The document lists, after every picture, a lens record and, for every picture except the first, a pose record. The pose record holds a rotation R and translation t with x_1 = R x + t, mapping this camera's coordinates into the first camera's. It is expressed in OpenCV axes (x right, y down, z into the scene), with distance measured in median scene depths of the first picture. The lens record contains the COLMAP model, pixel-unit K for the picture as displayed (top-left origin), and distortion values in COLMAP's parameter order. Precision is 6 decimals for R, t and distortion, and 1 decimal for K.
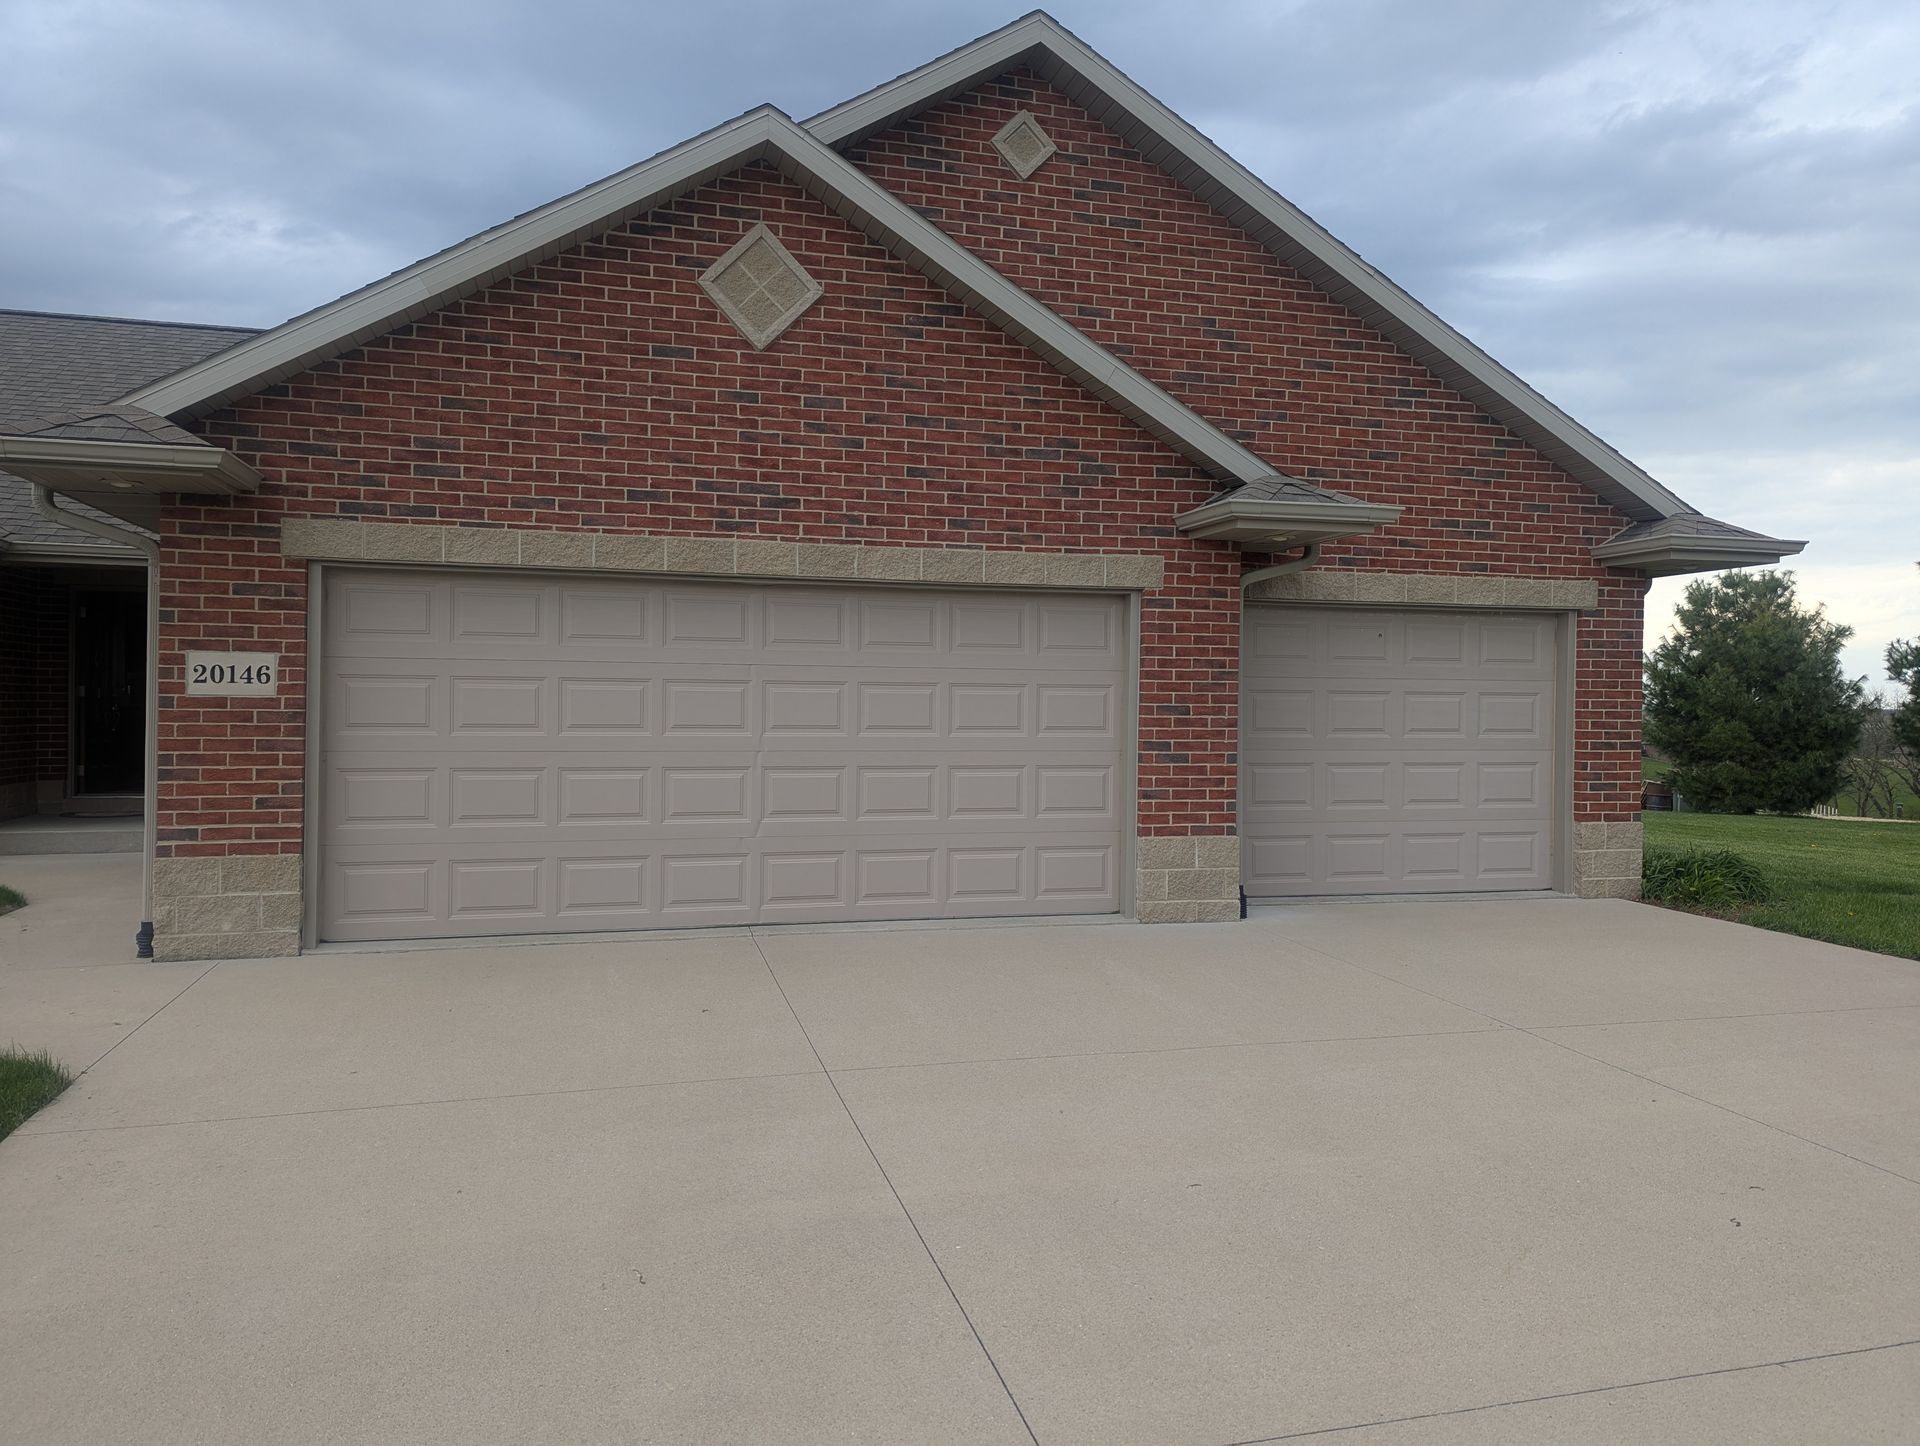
lens RADIAL K [[1352.5, 0, 955.9], [0, 1352.5, 719.7], [0, 0, 1]] dist [0.060836, -0.054205]
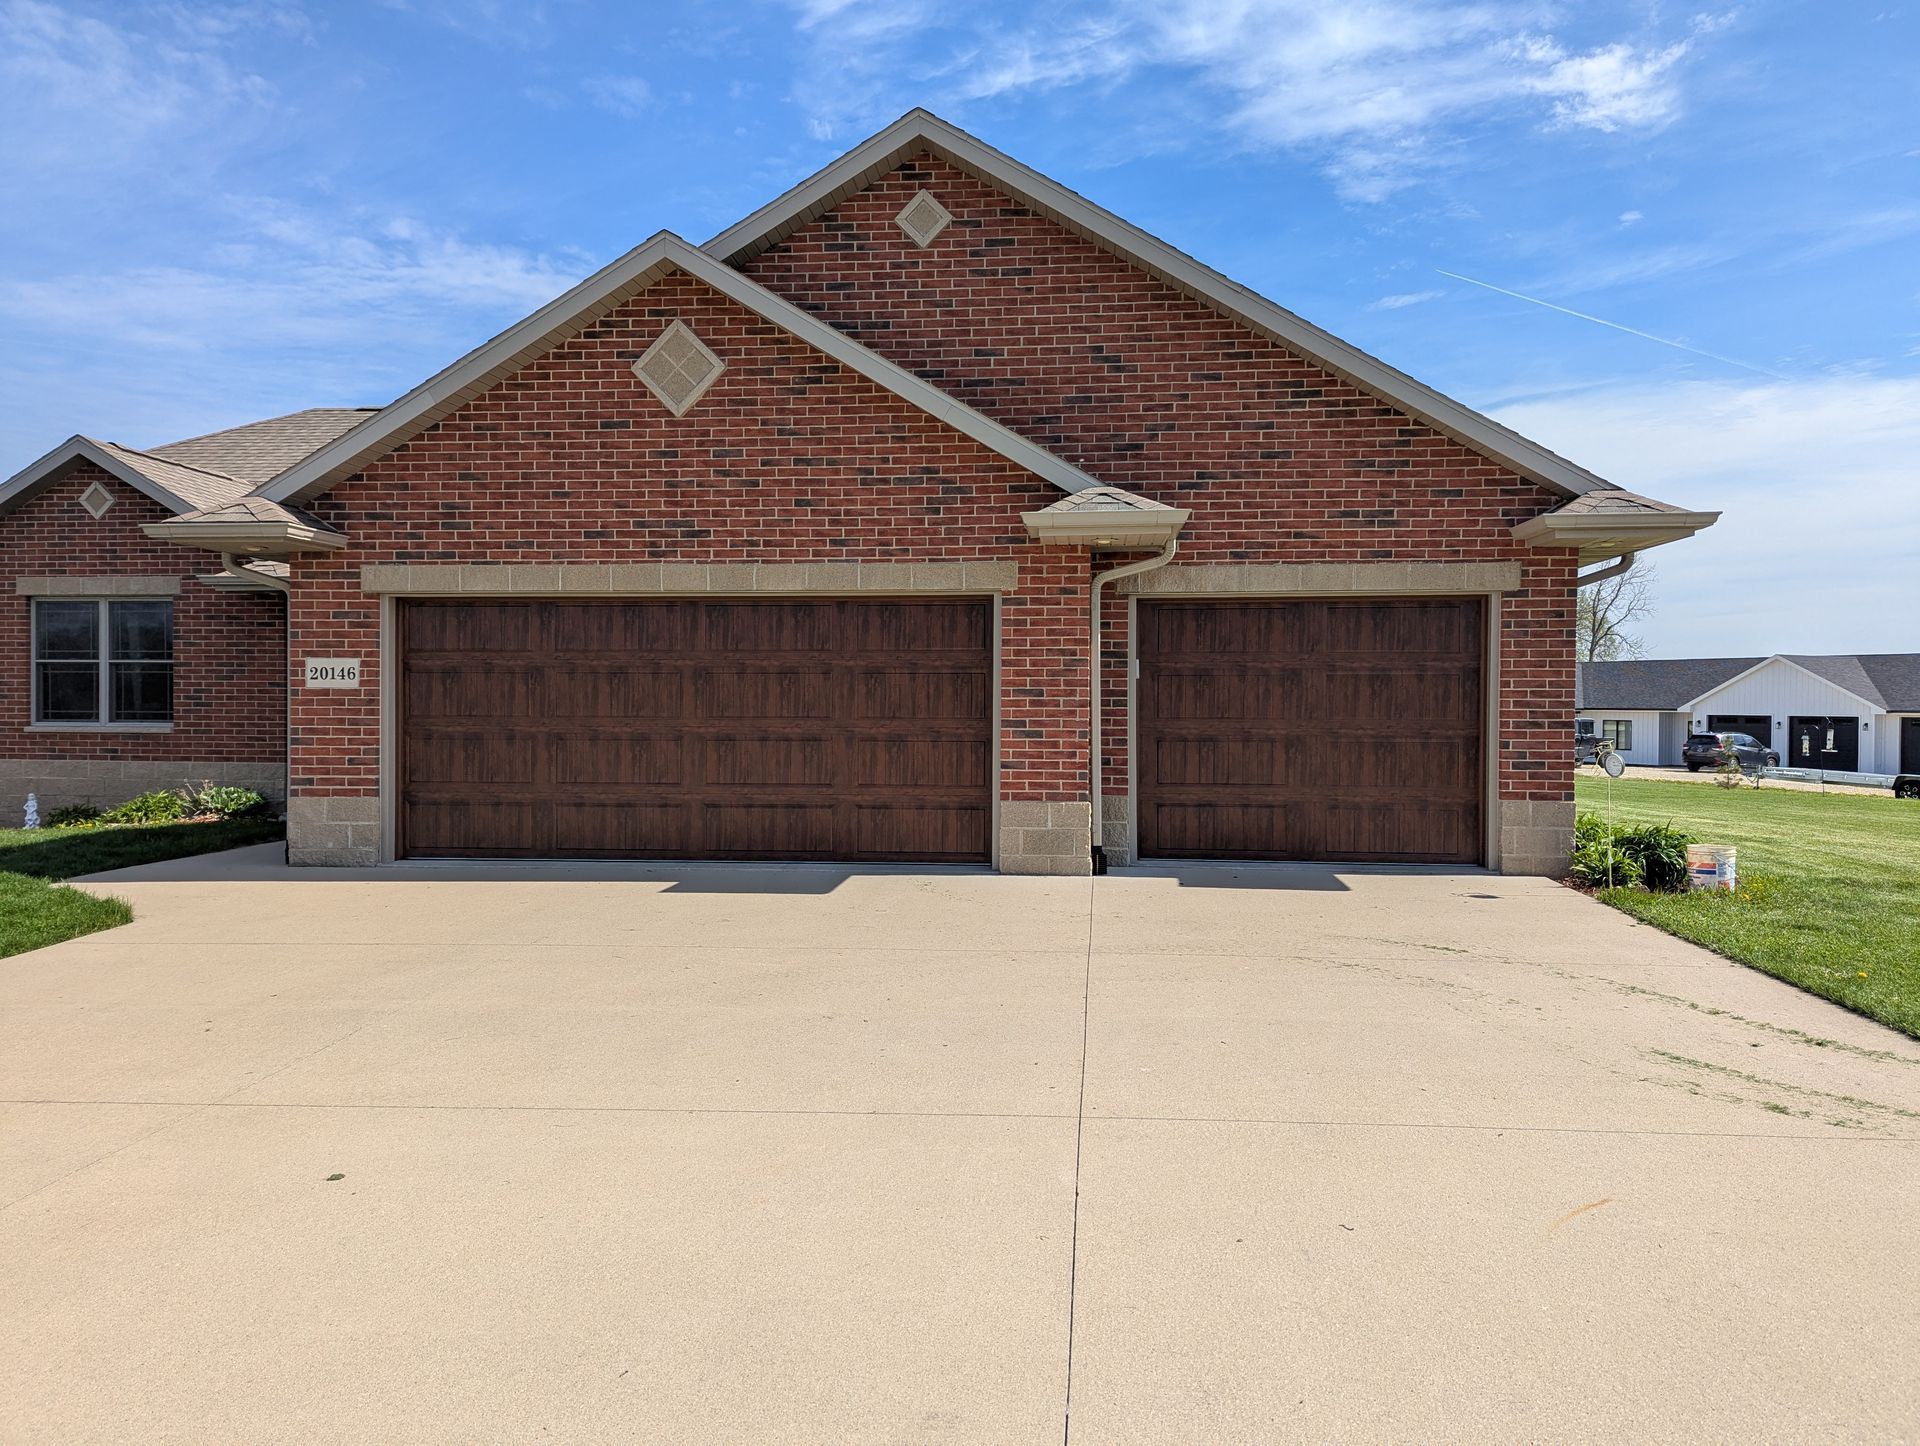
lens RADIAL K [[1352.5, 0, 963.3], [0, 1352.5, 724.1], [0, 0, 1]] dist [0.060836, -0.054205]
pose [[0.933282, -0.000533, -0.359143, 0.544987], [0.004160, 0.999948, 0.009326, 0.009038], [0.359119, -0.010198, 0.933236, -0.107558]]
